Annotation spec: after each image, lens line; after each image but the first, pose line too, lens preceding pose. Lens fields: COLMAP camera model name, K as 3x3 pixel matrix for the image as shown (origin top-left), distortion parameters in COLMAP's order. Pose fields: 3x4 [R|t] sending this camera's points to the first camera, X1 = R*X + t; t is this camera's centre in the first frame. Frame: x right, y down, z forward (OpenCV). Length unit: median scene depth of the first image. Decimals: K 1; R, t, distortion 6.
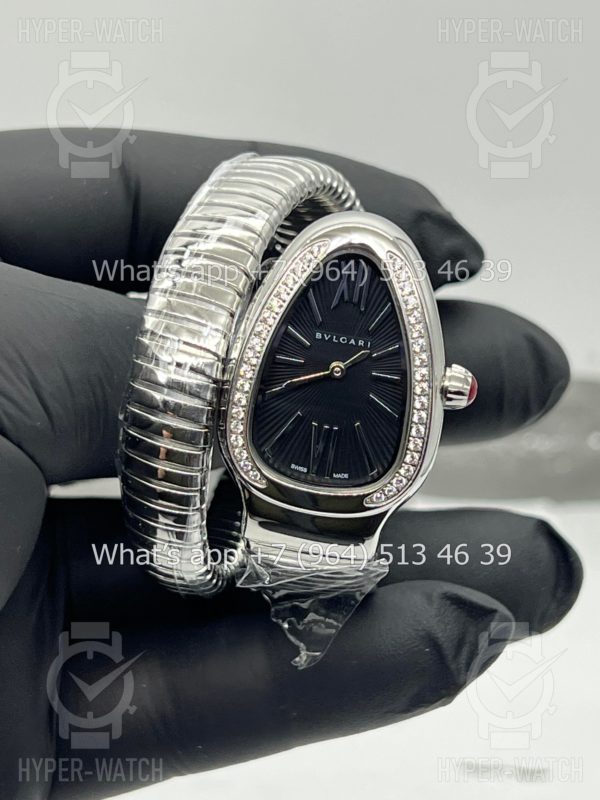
lens RADIAL K [[1857.4, 0, 300.0], [0, 1857.4, 400.0], [0, 0, 1]] dist [0.033752, 0.407475]
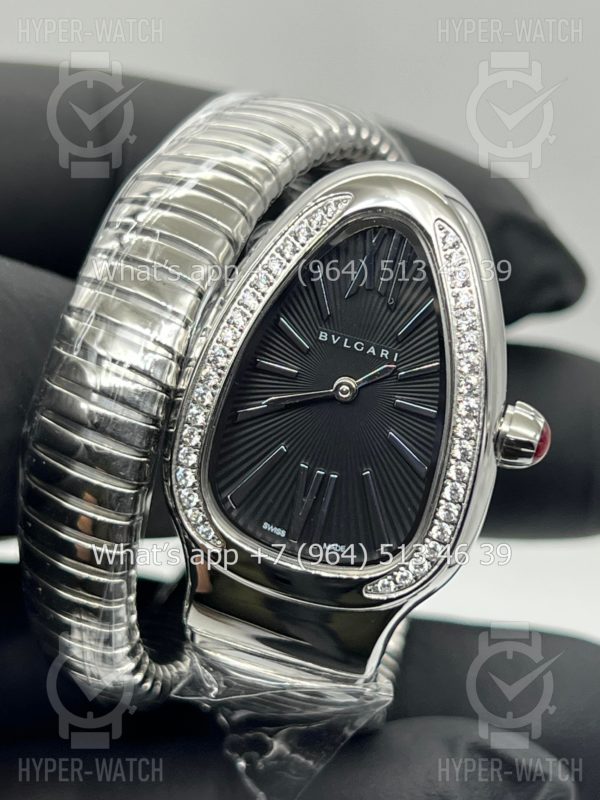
lens RADIAL K [[1857.4, 0, 300.0], [0, 1857.4, 400.0], [0, 0, 1]] dist [0.033752, 0.407475]
pose [[0.992631, 0.107540, -0.055840, 0.041926], [-0.111299, 0.991371, -0.069252, 0.036036], [0.047911, 0.074956, 0.996035, 0.328418]]
